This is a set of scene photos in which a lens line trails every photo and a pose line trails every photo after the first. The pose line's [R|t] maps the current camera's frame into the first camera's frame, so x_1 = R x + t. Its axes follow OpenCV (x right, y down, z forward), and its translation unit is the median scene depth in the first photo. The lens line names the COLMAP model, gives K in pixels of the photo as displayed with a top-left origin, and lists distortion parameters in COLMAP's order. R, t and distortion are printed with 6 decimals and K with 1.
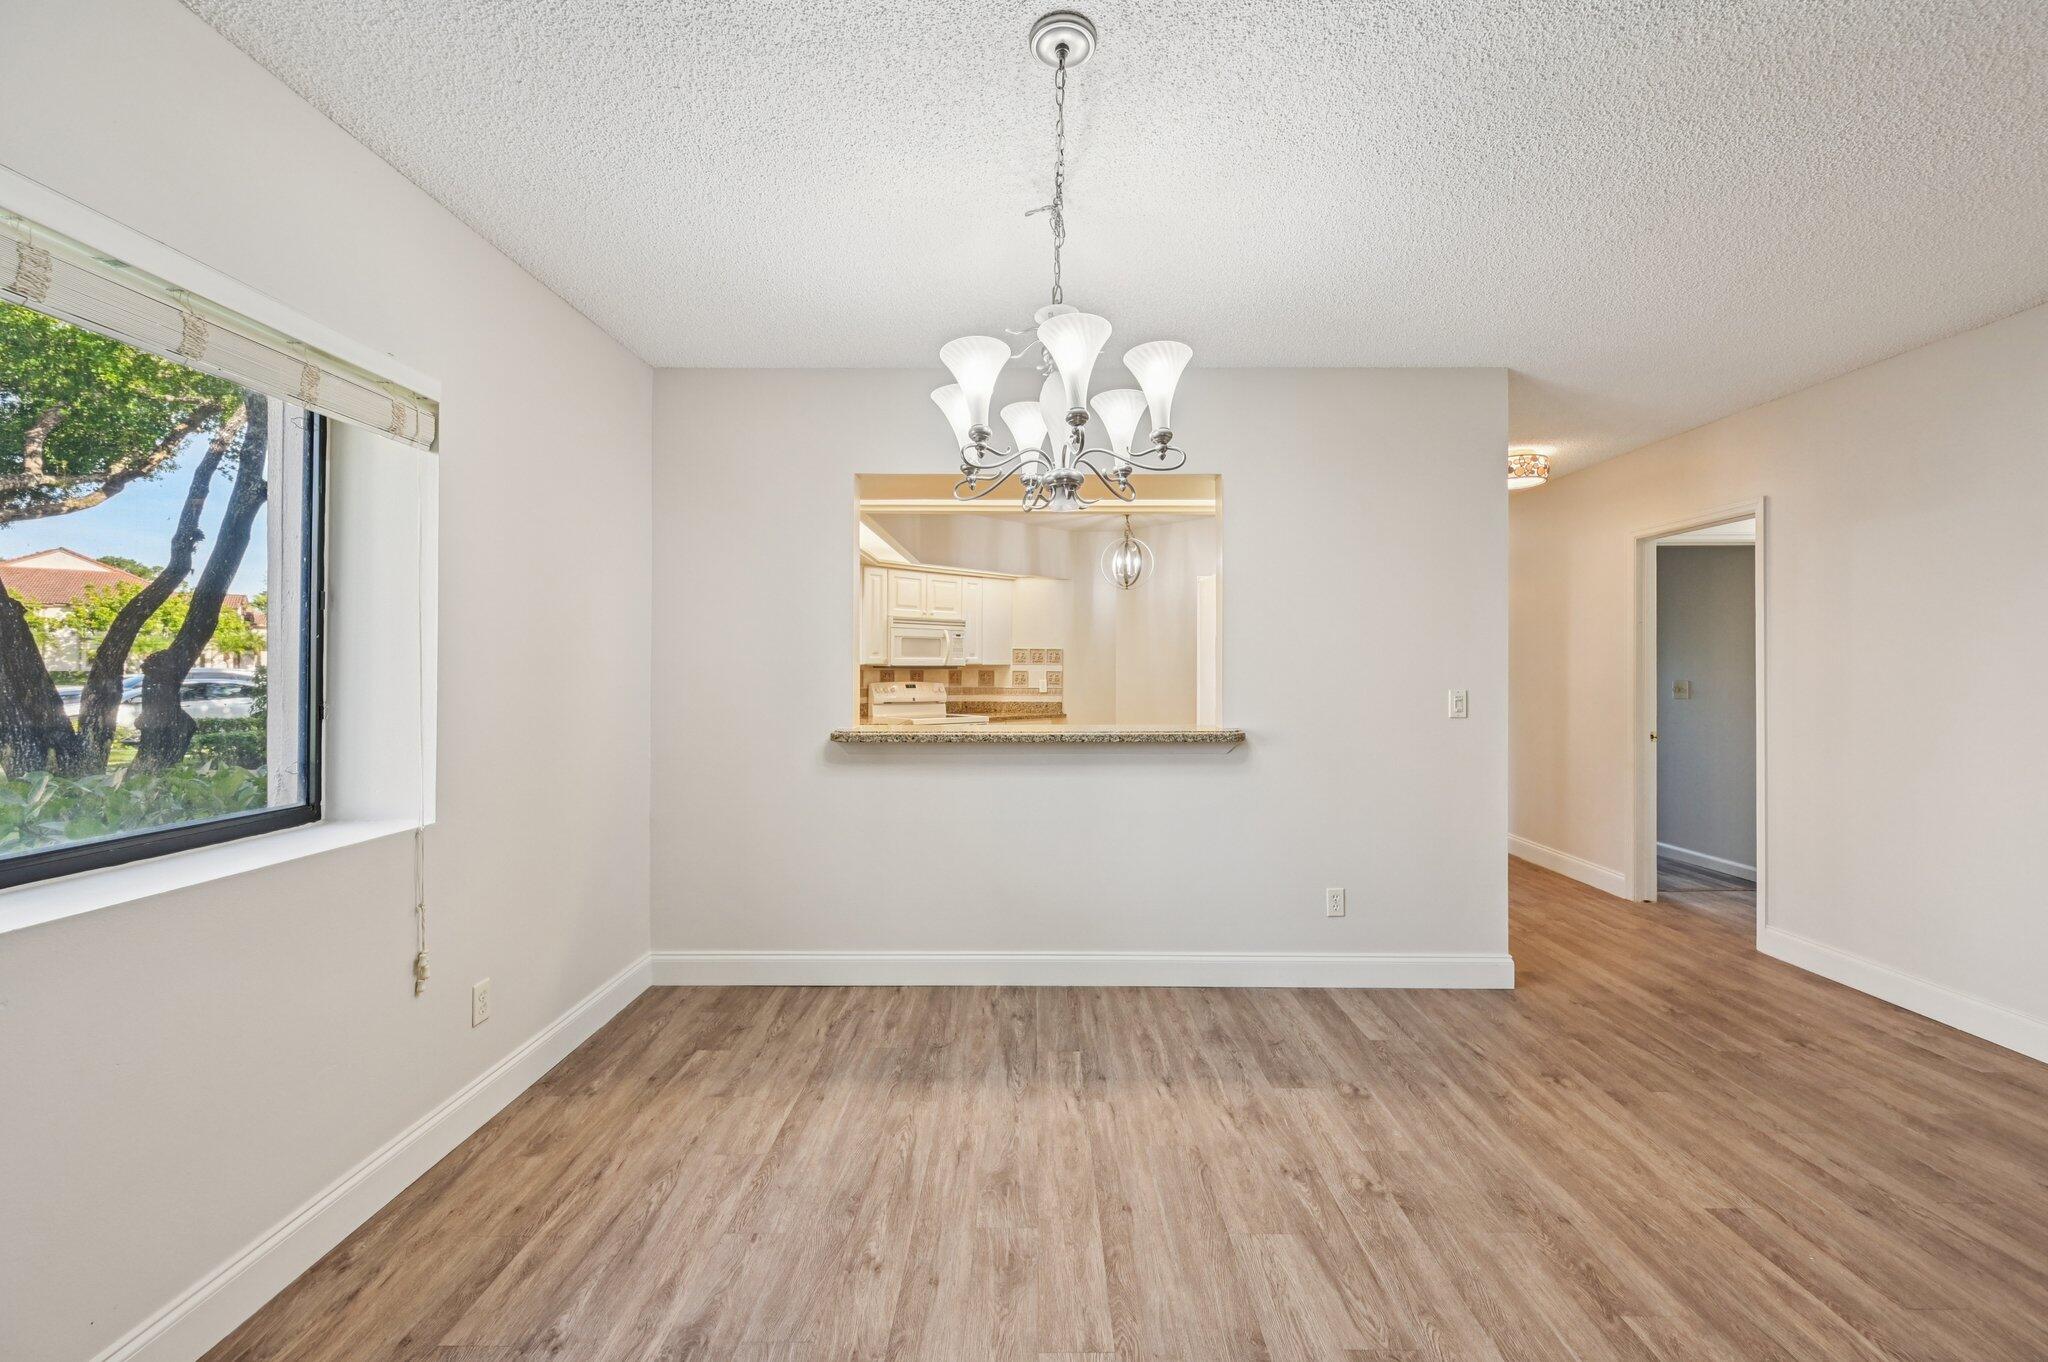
lens RADIAL K [[815.1, 0, 1028.1], [0, 815.1, 663.6], [0, 0, 1]] dist [-0.000059, 0.000025]
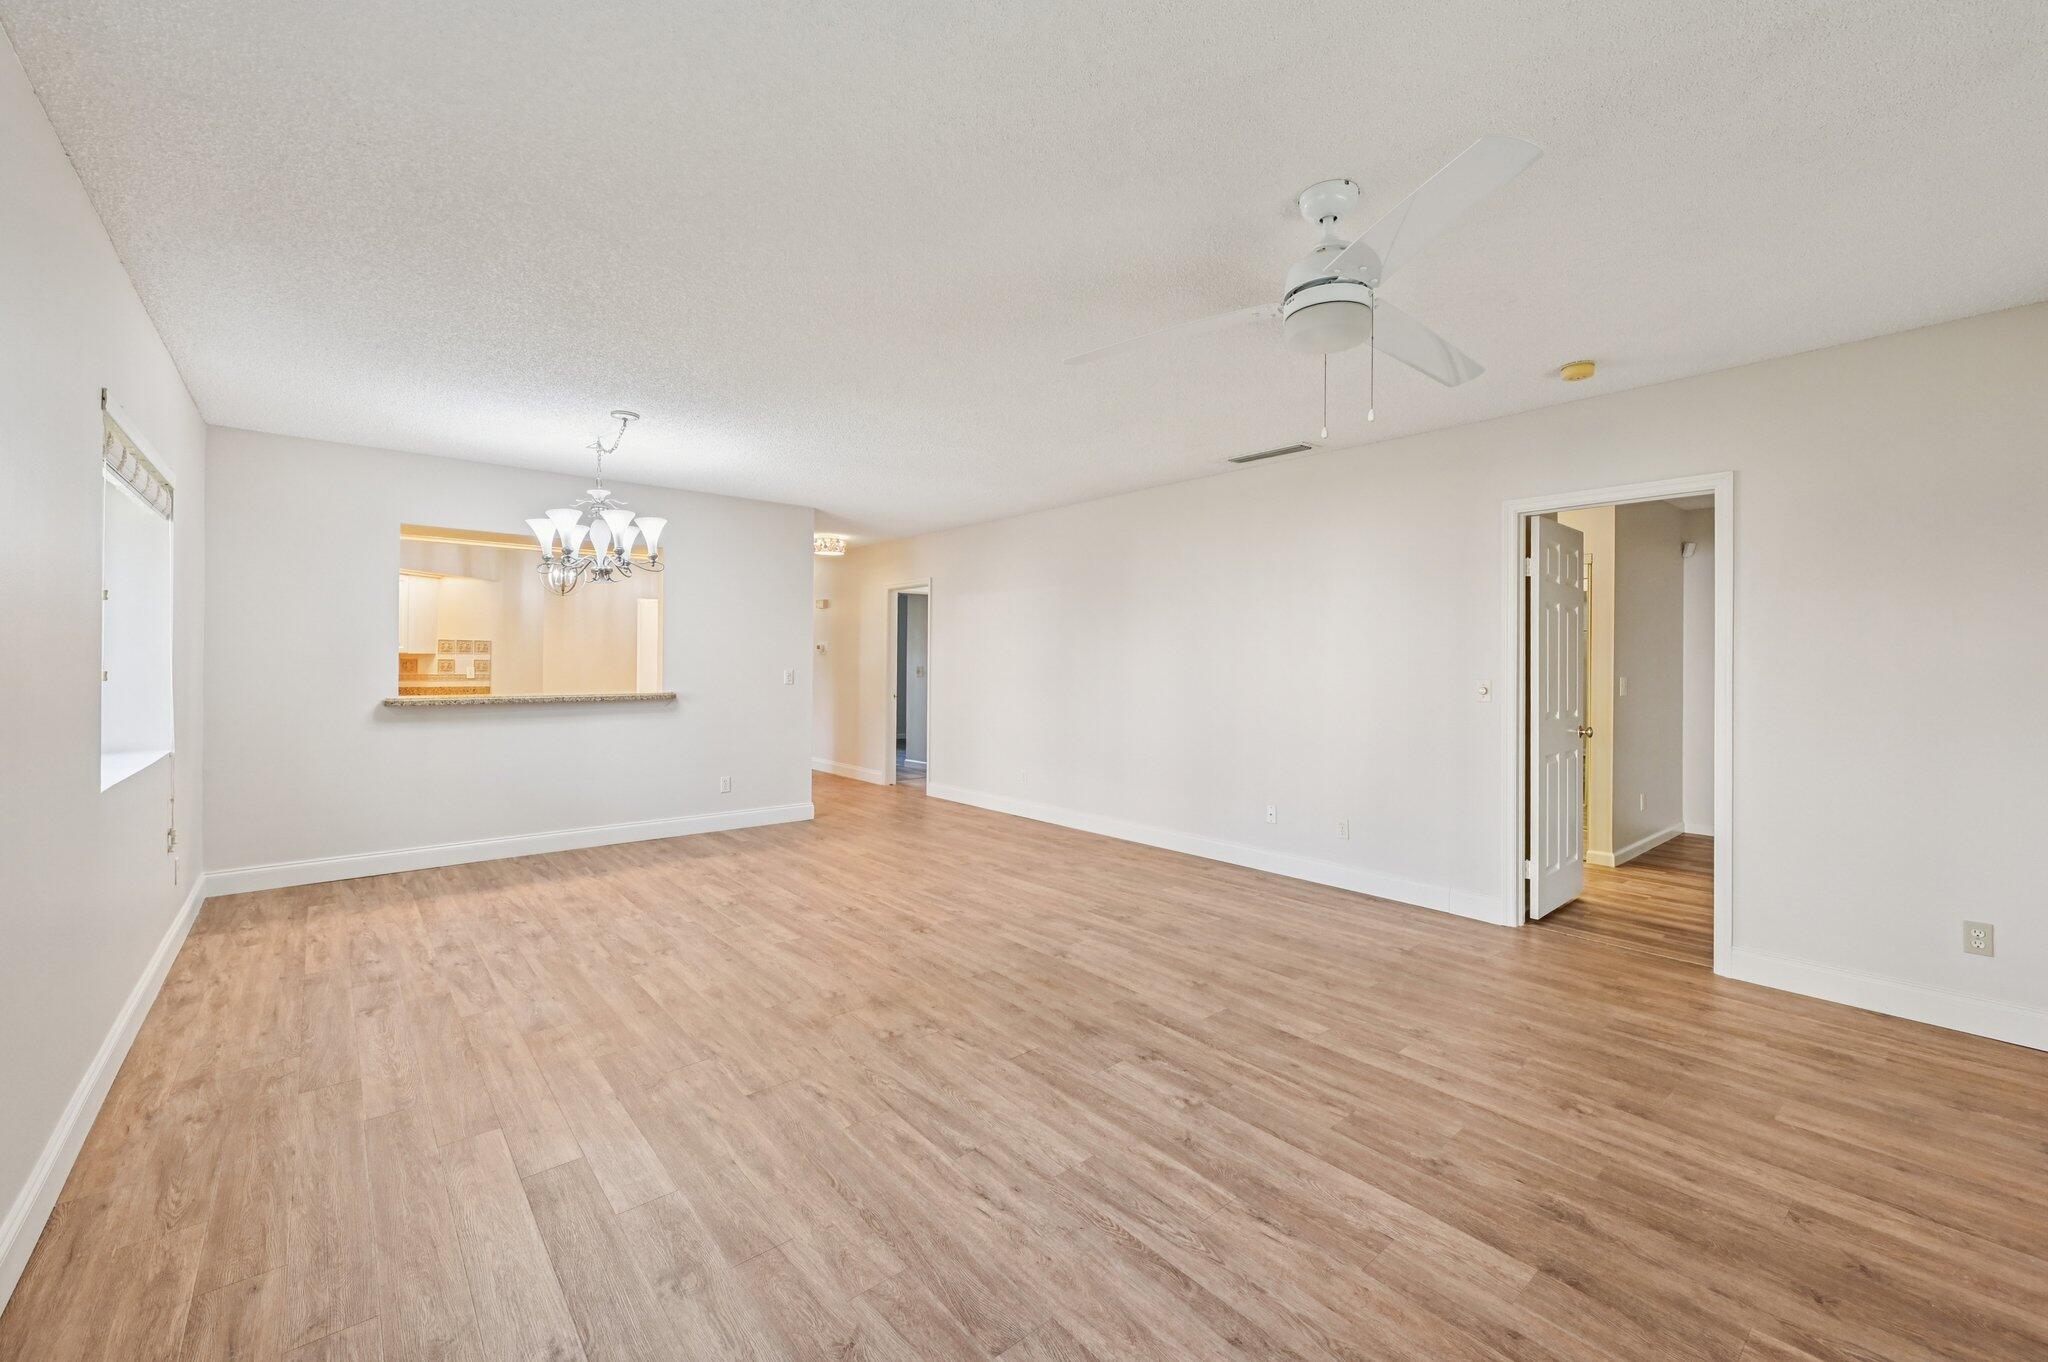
lens RADIAL K [[831.5, 0, 1028.3], [0, 831.5, 660.8], [0, 0, 1]] dist [-0.002930, 0.000150]
pose [[0.756721, 0.004151, 0.653725, -0.353889], [-0.009150, 0.999949, 0.004242, -0.003302], [-0.653674, -0.009191, 0.756721, -0.918645]]
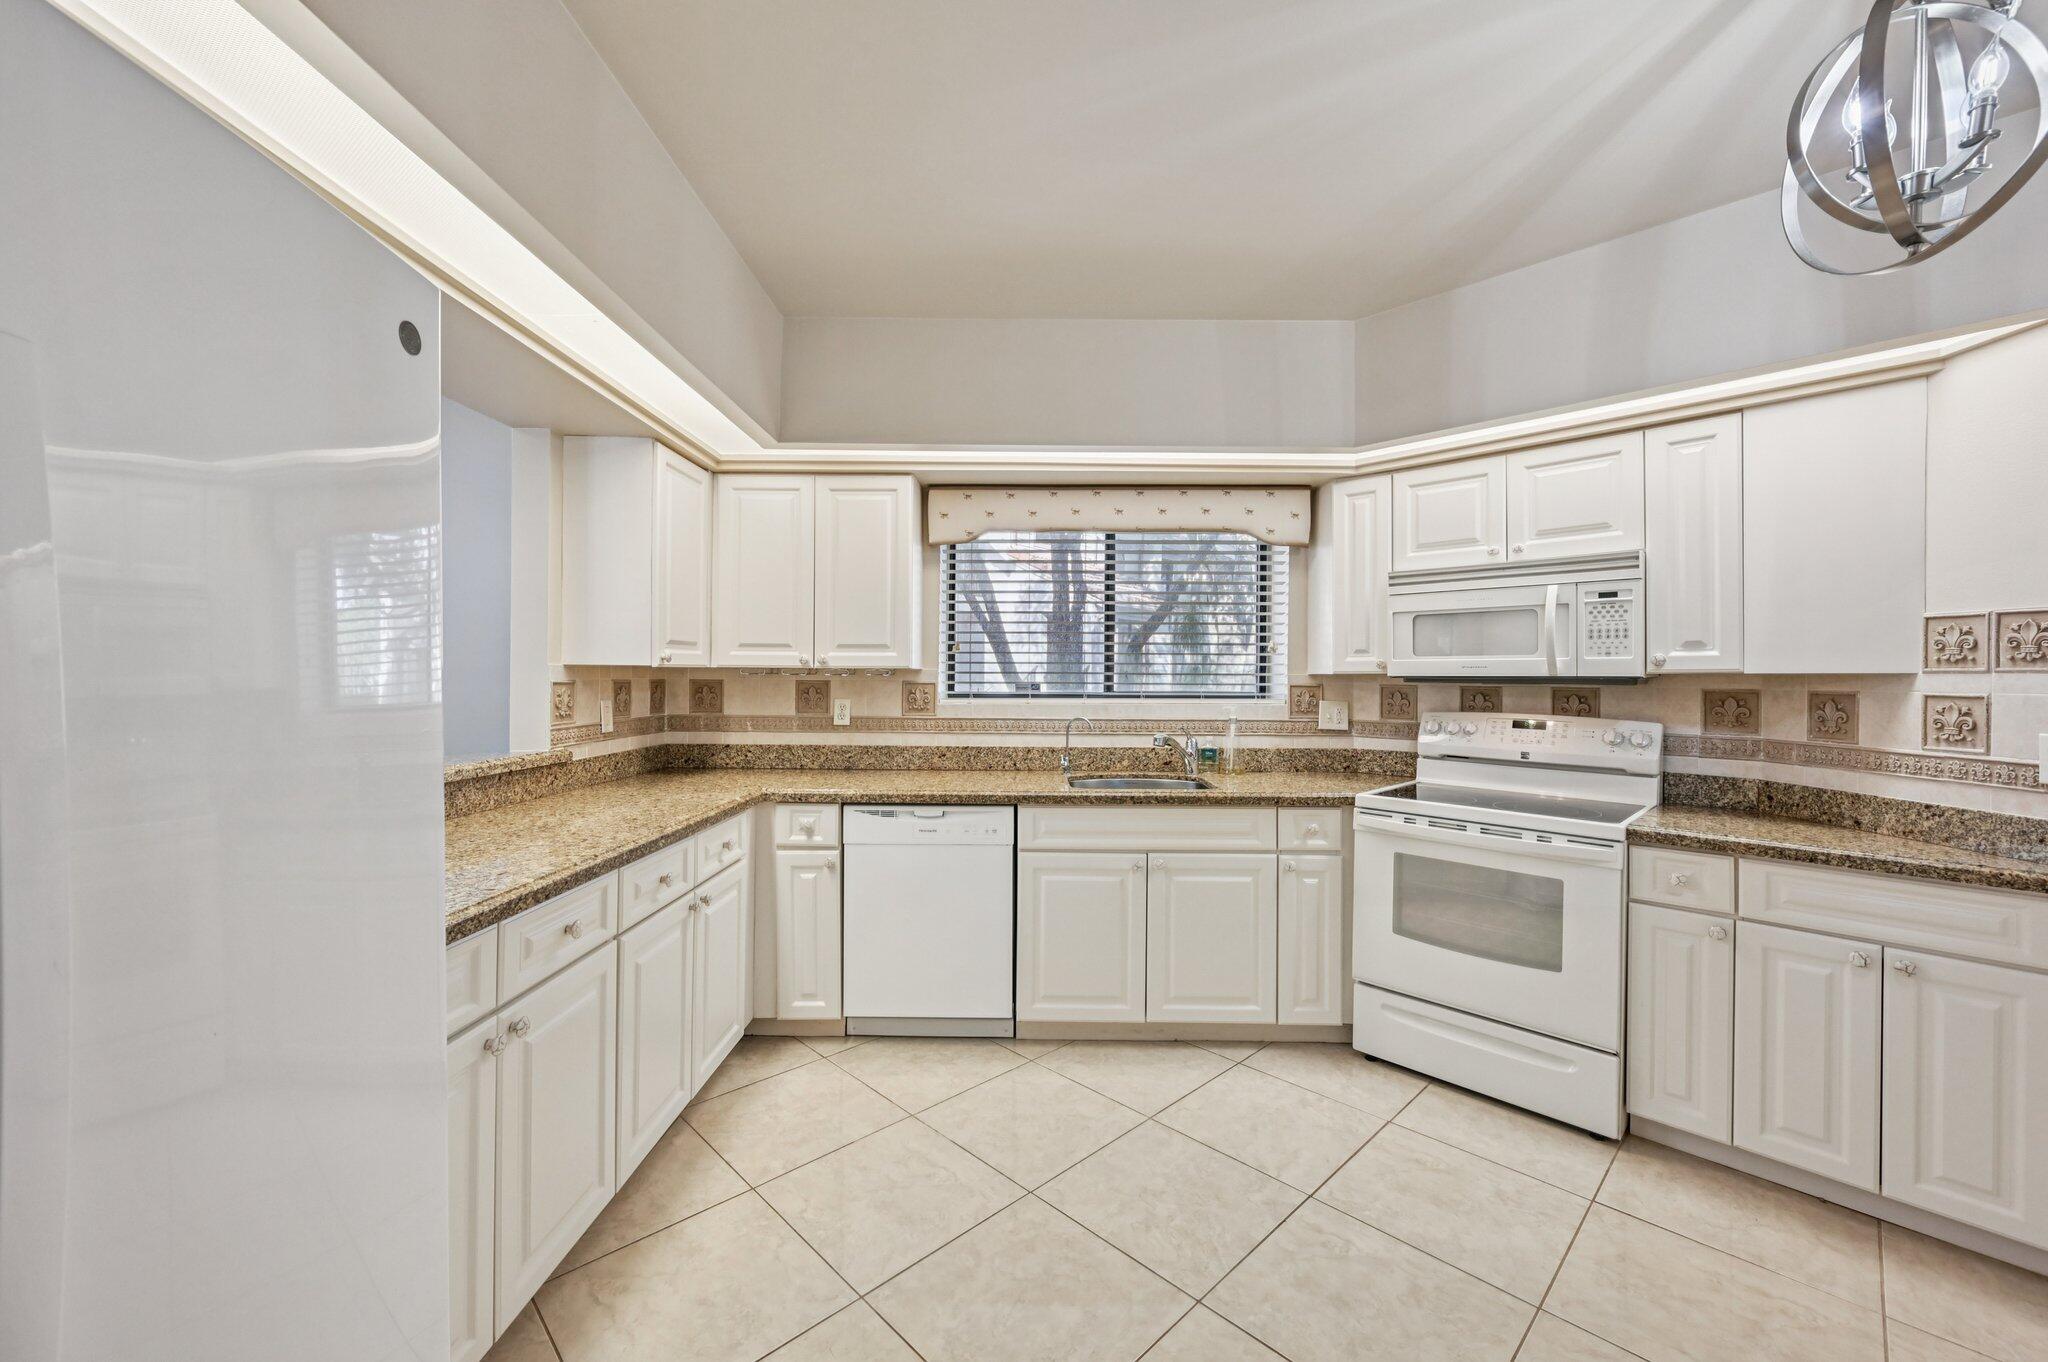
lens RADIAL K [[804.2, 0, 1030.8], [0, 804.2, 677.9], [0, 0, 1]] dist [-0.001537, -0.000057]
pose [[0.007822, -0.001513, -0.999968, 0.607694], [-0.001456, 0.999998, -0.001525, 0.009121], [0.999968, 0.001468, 0.007820, 1.605038]]
